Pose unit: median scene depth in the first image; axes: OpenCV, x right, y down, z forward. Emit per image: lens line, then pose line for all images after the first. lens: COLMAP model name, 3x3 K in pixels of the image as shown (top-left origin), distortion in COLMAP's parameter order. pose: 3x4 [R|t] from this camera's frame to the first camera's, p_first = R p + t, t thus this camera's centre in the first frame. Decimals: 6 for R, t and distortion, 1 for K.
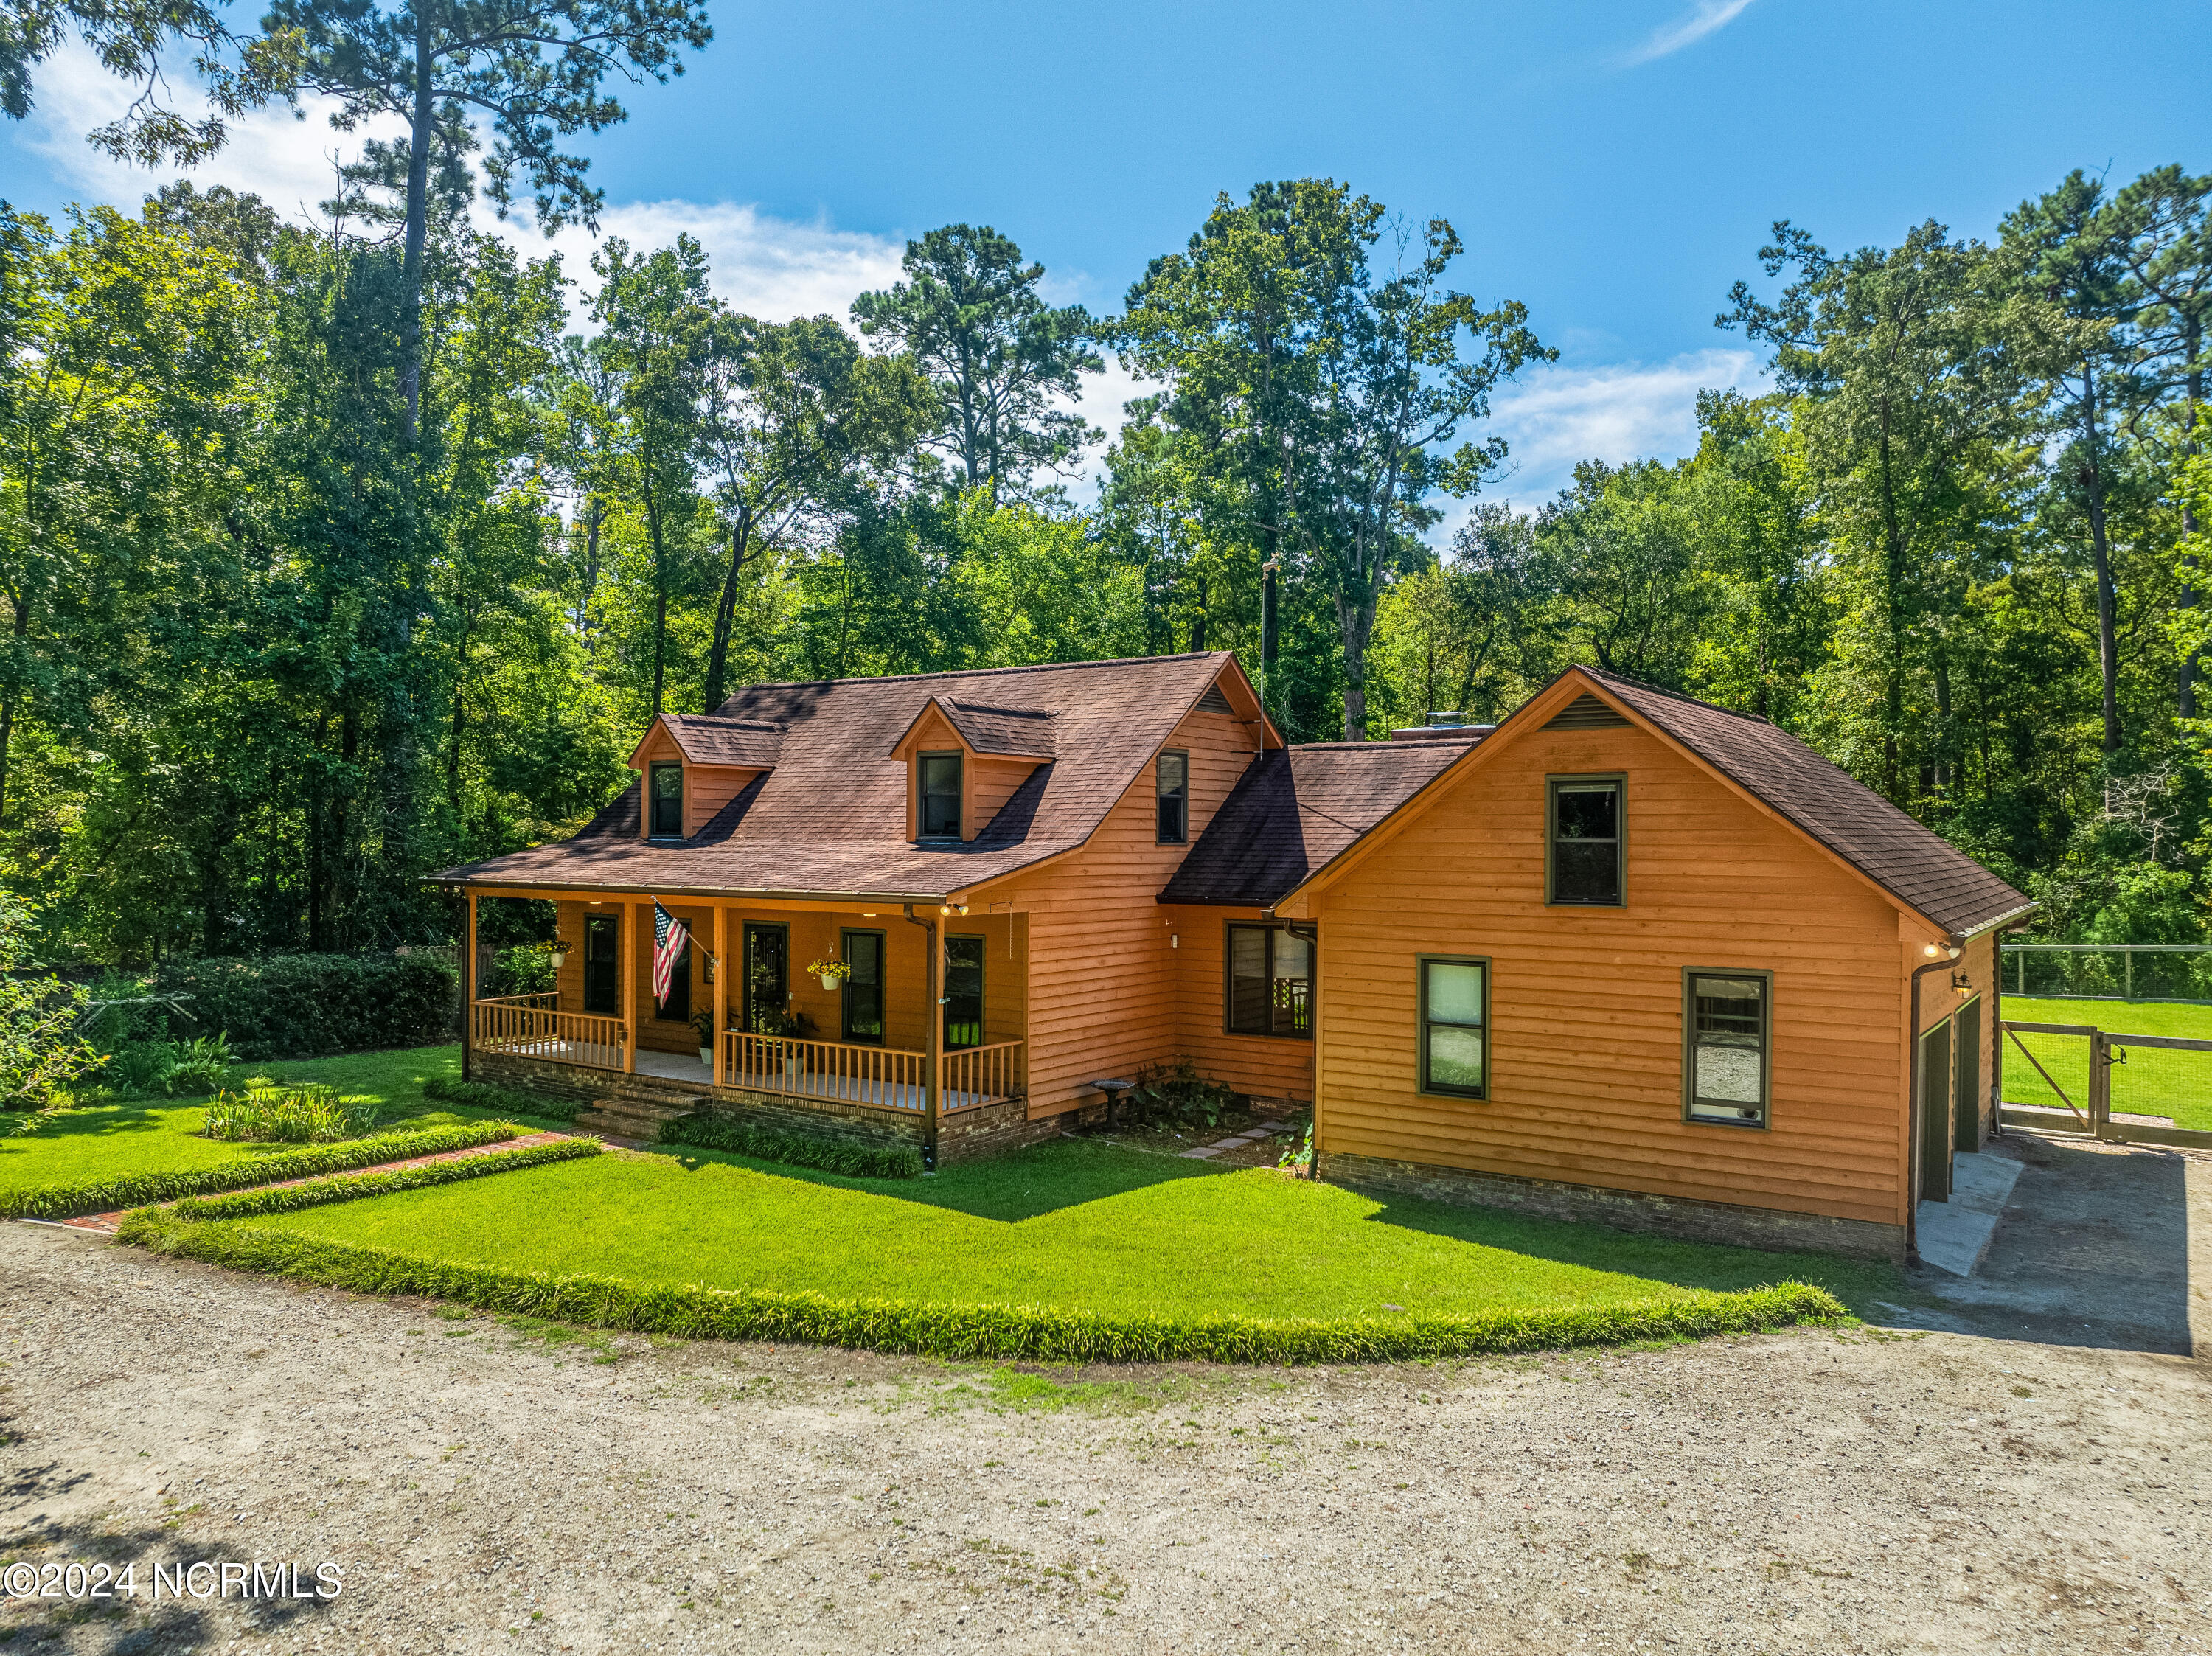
lens RADIAL K [[1557.1, 0, 1107.0], [0, 1557.1, 827.9], [0, 0, 1]] dist [-0.043062, 0.014254]
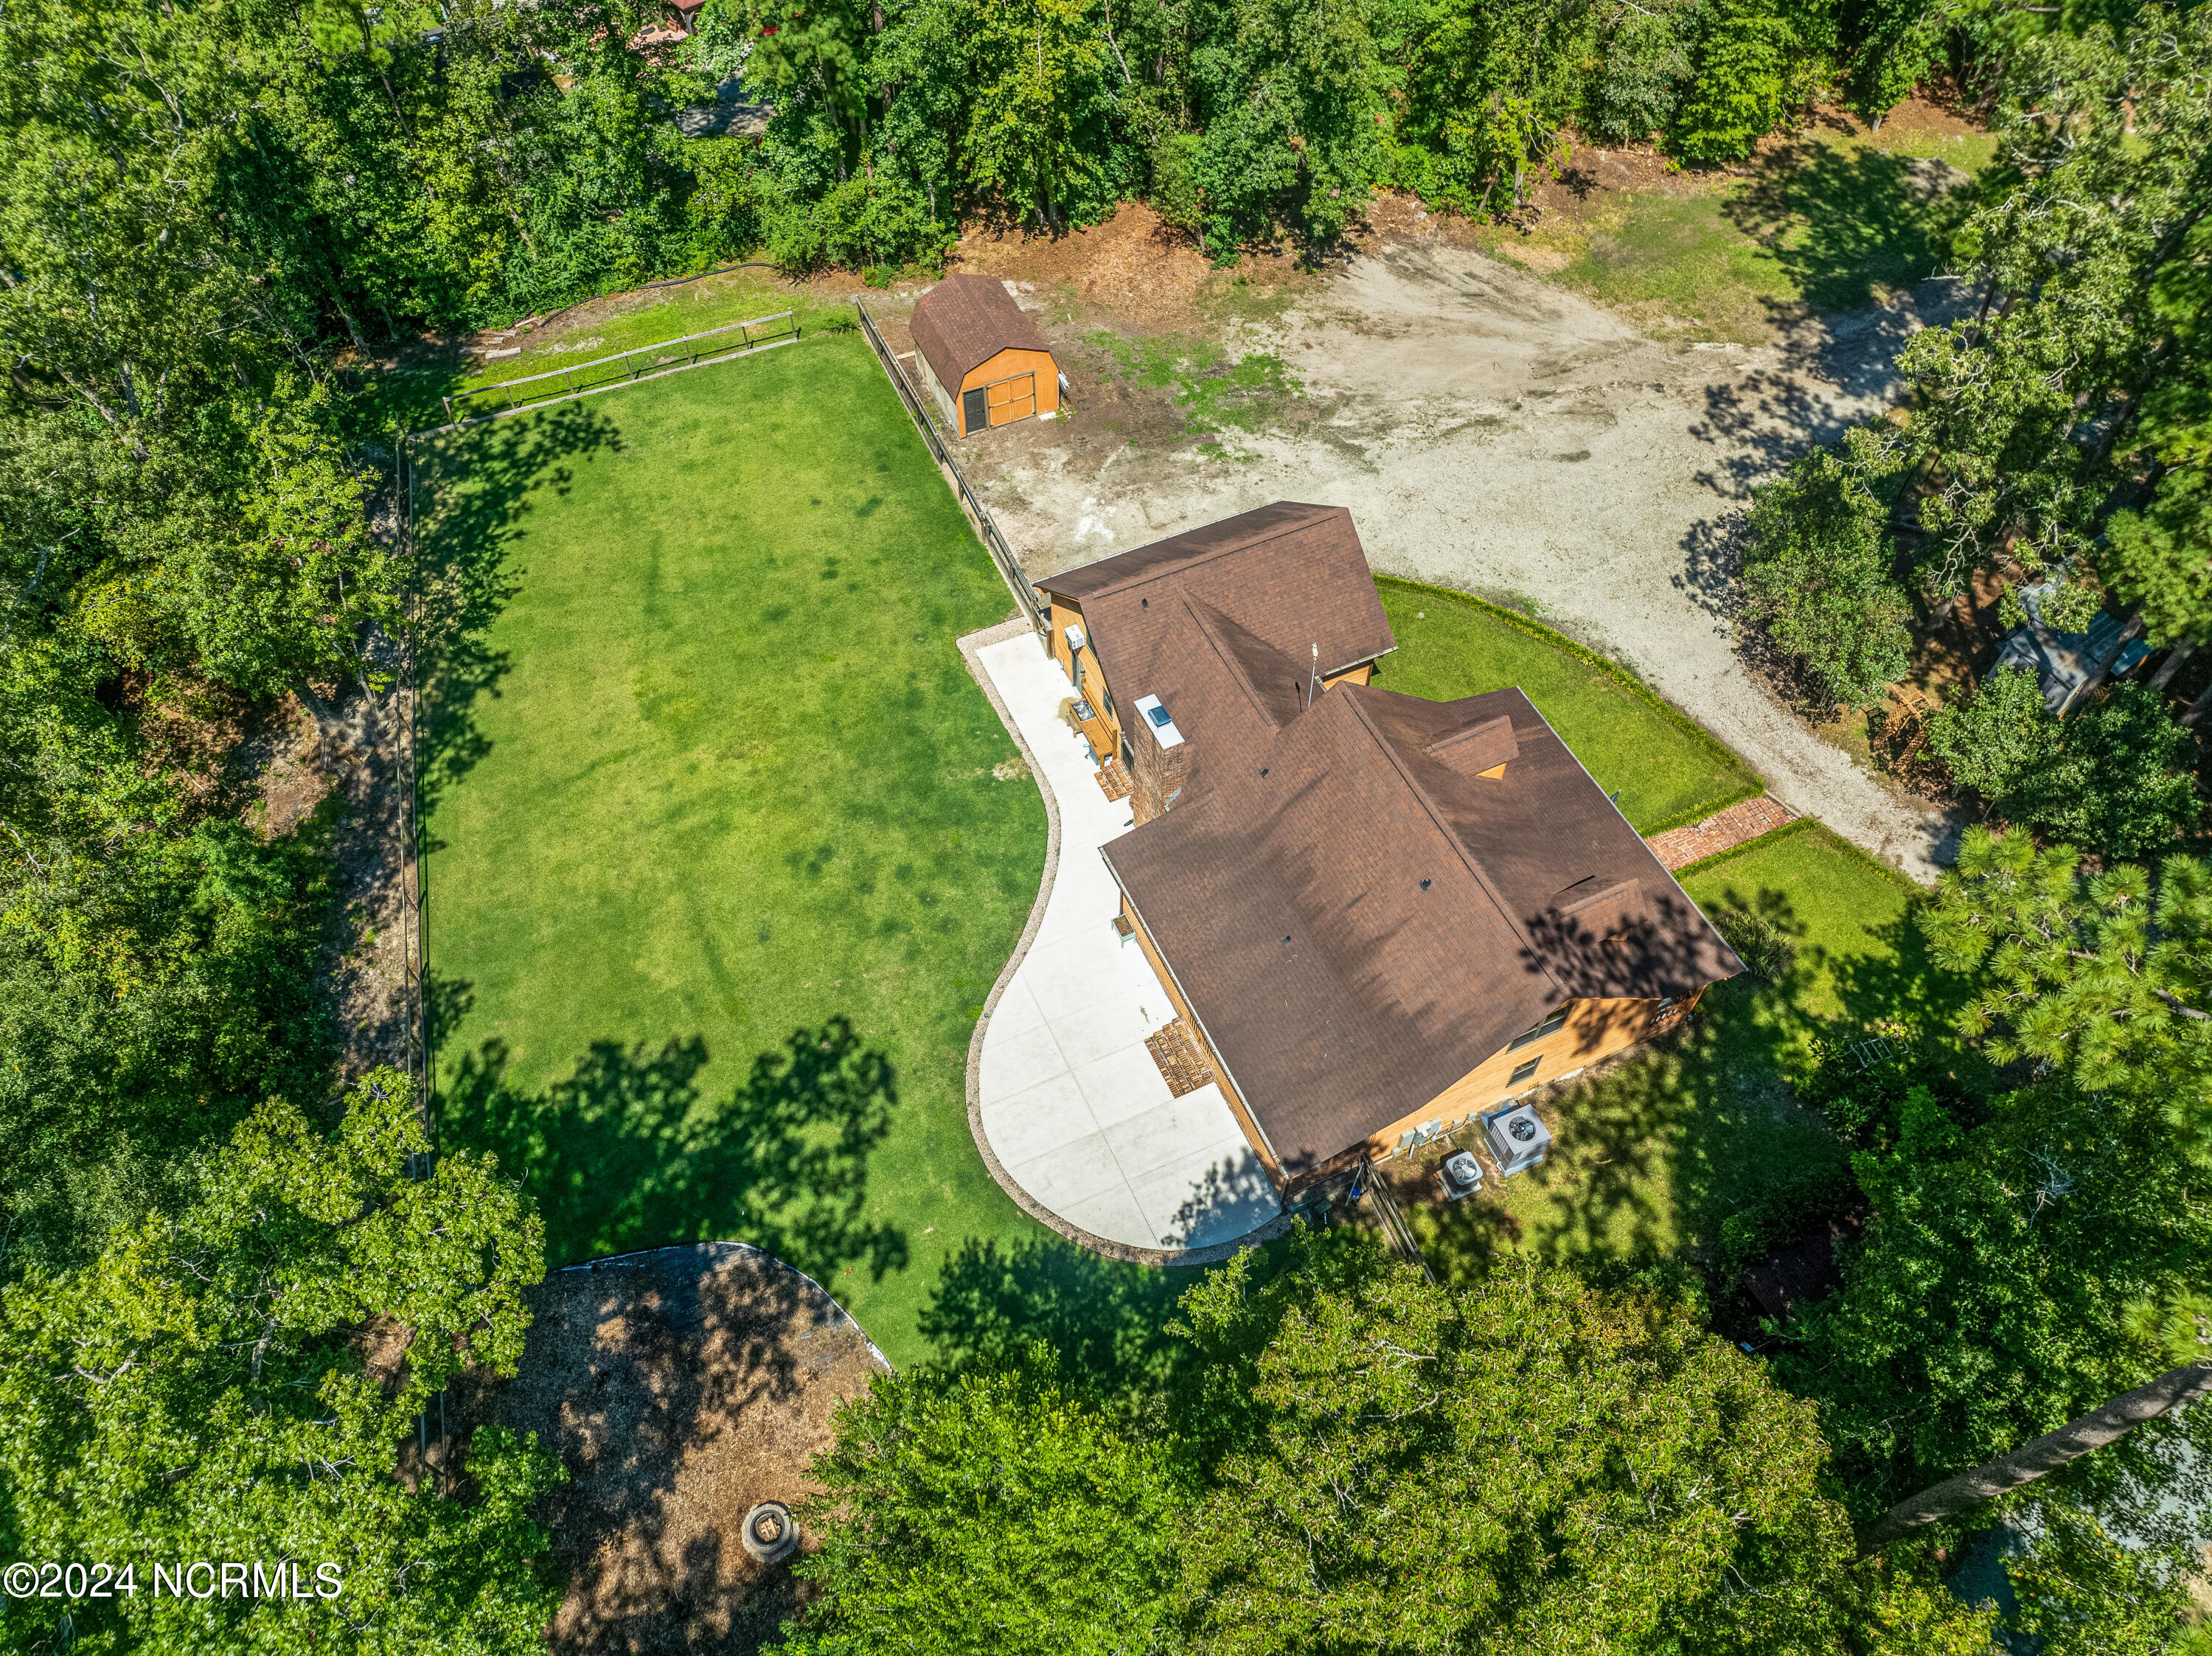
lens RADIAL K [[1557.1, 0, 1095.1], [0, 1557.1, 841.7], [0, 0, 1]] dist [-0.043062, 0.014254]
pose [[-0.861014, -0.417539, 0.290371, -0.143634], [-0.007118, 0.580782, 0.814028, -0.776252], [-0.508531, 0.698823, -0.503034, 1.171645]]
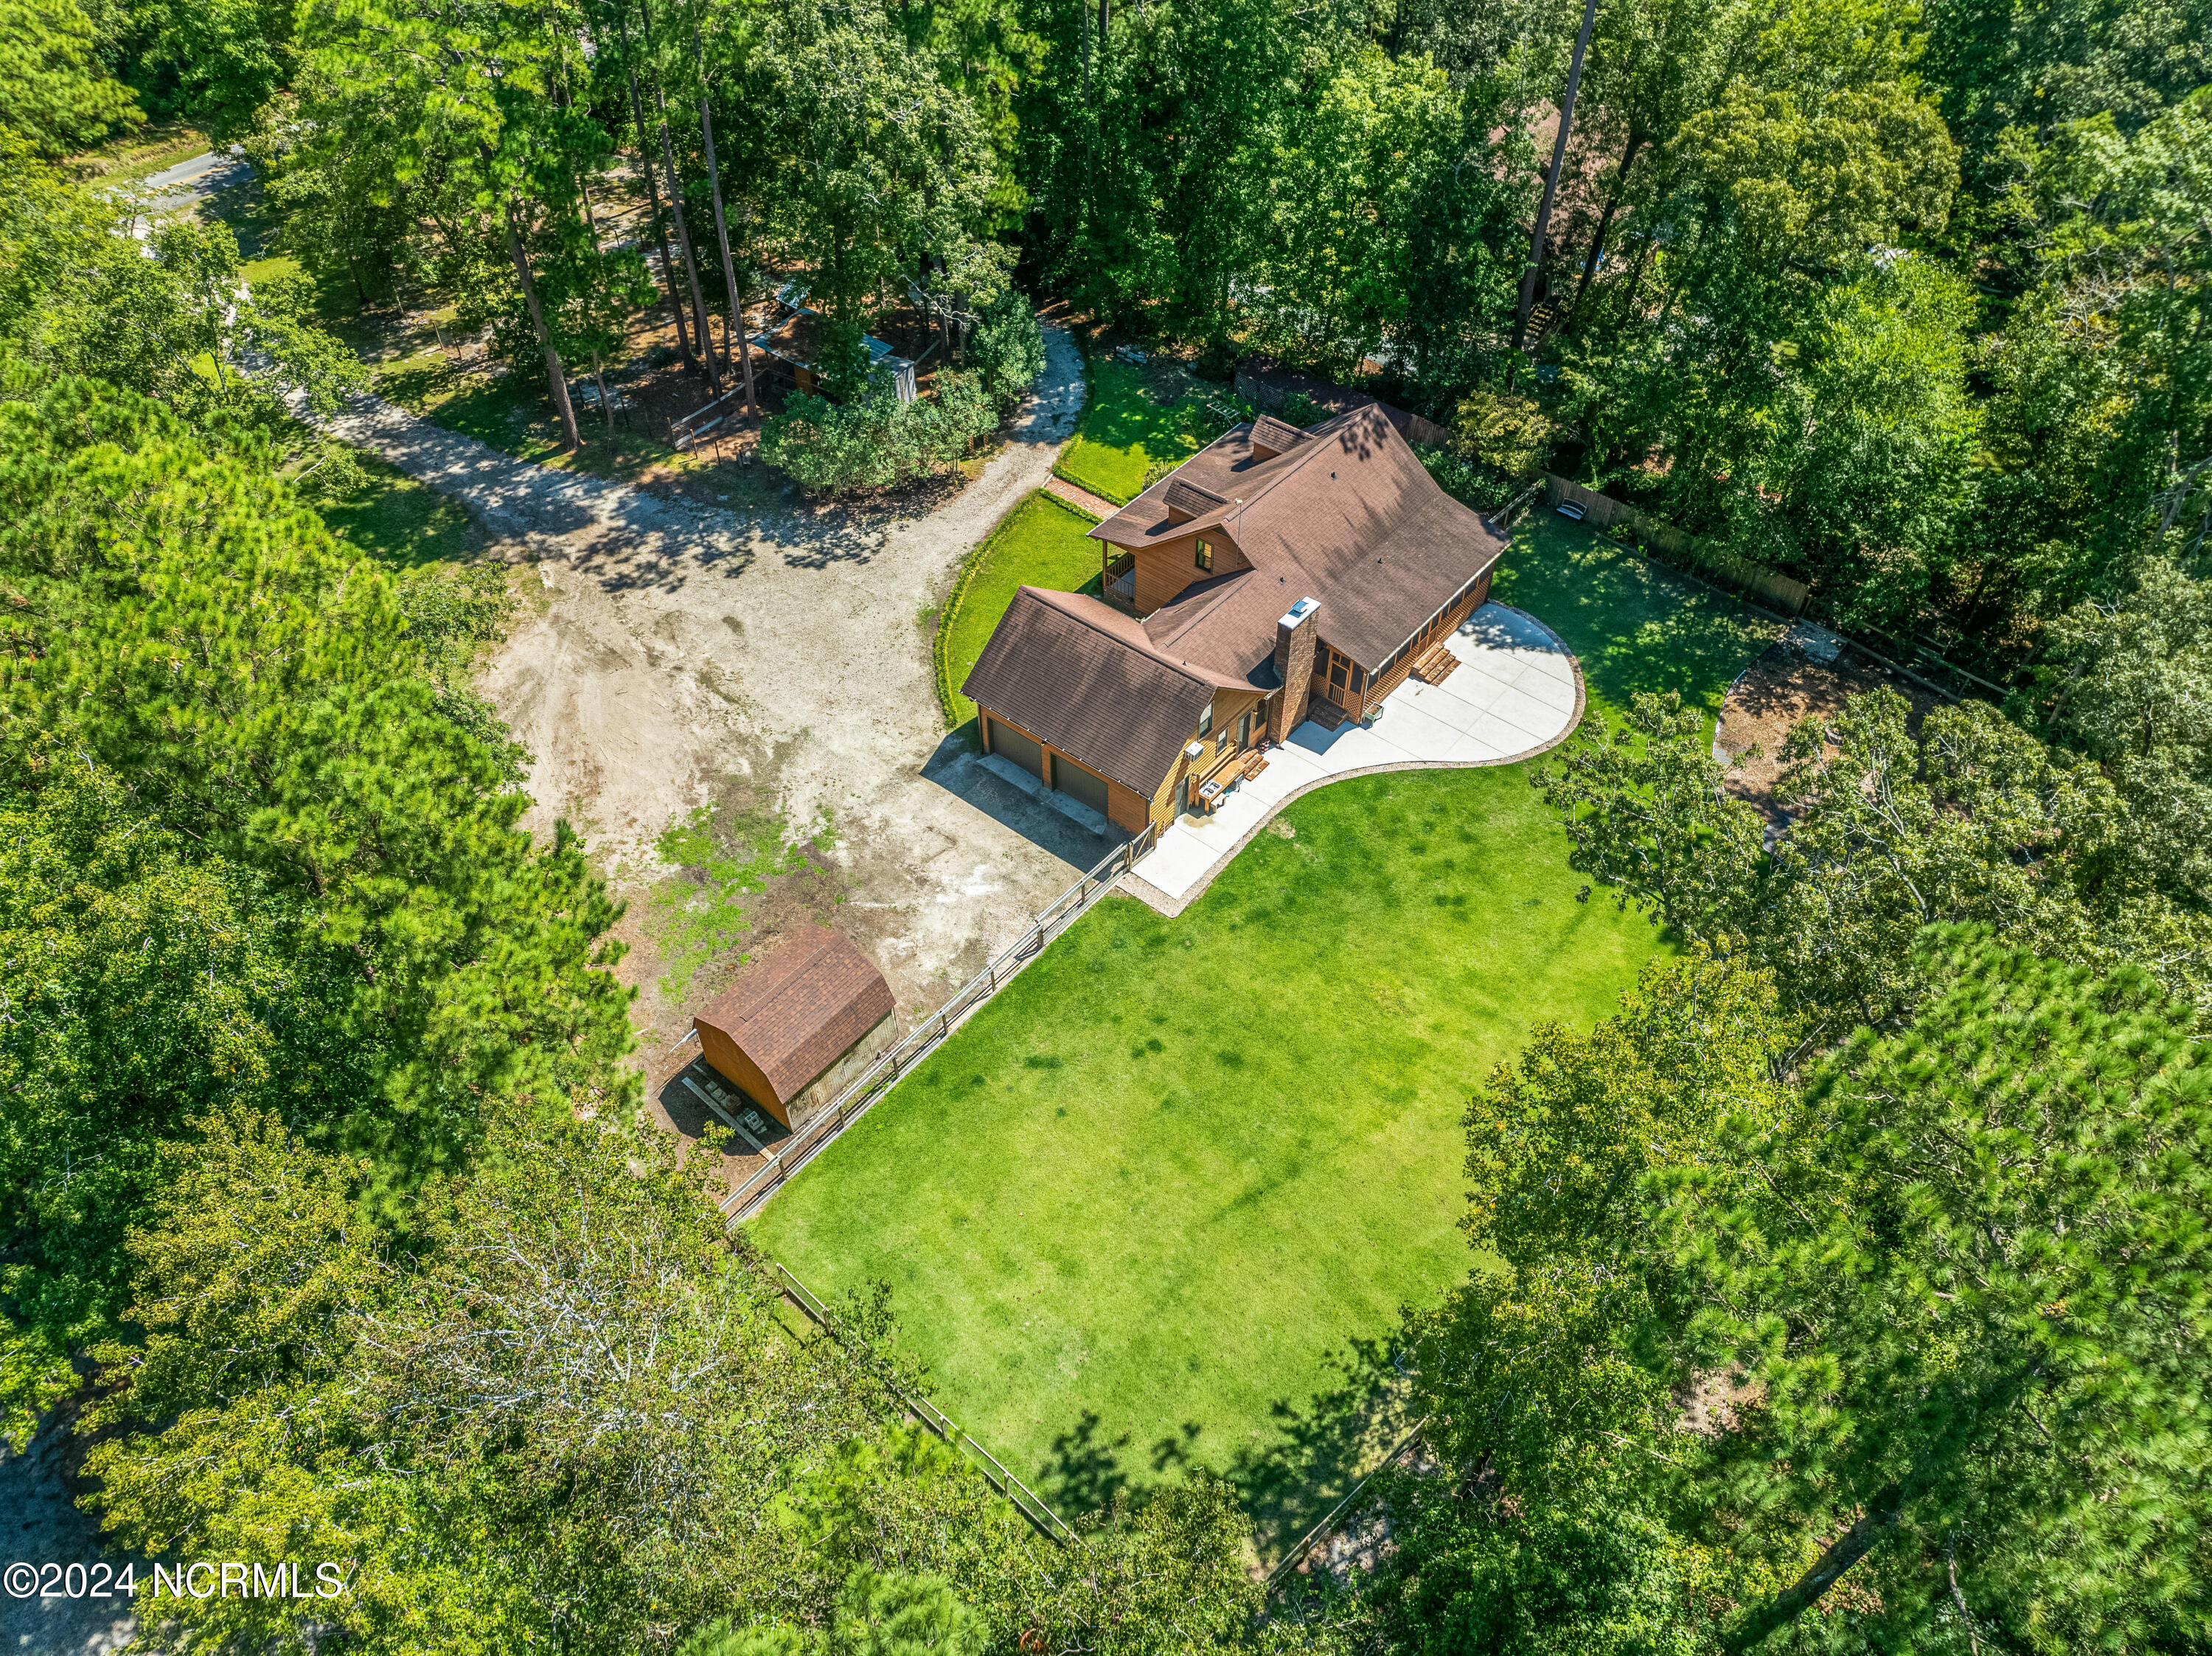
lens RADIAL K [[1557.1, 0, 1106.2], [0, 1557.1, 811.1], [0, 0, 1]] dist [-0.043062, 0.014254]
pose [[-0.083044, 0.713253, -0.695970, 1.154360], [0.015309, 0.699213, 0.714750, -0.838041], [0.996428, 0.048701, -0.068985, 0.550209]]
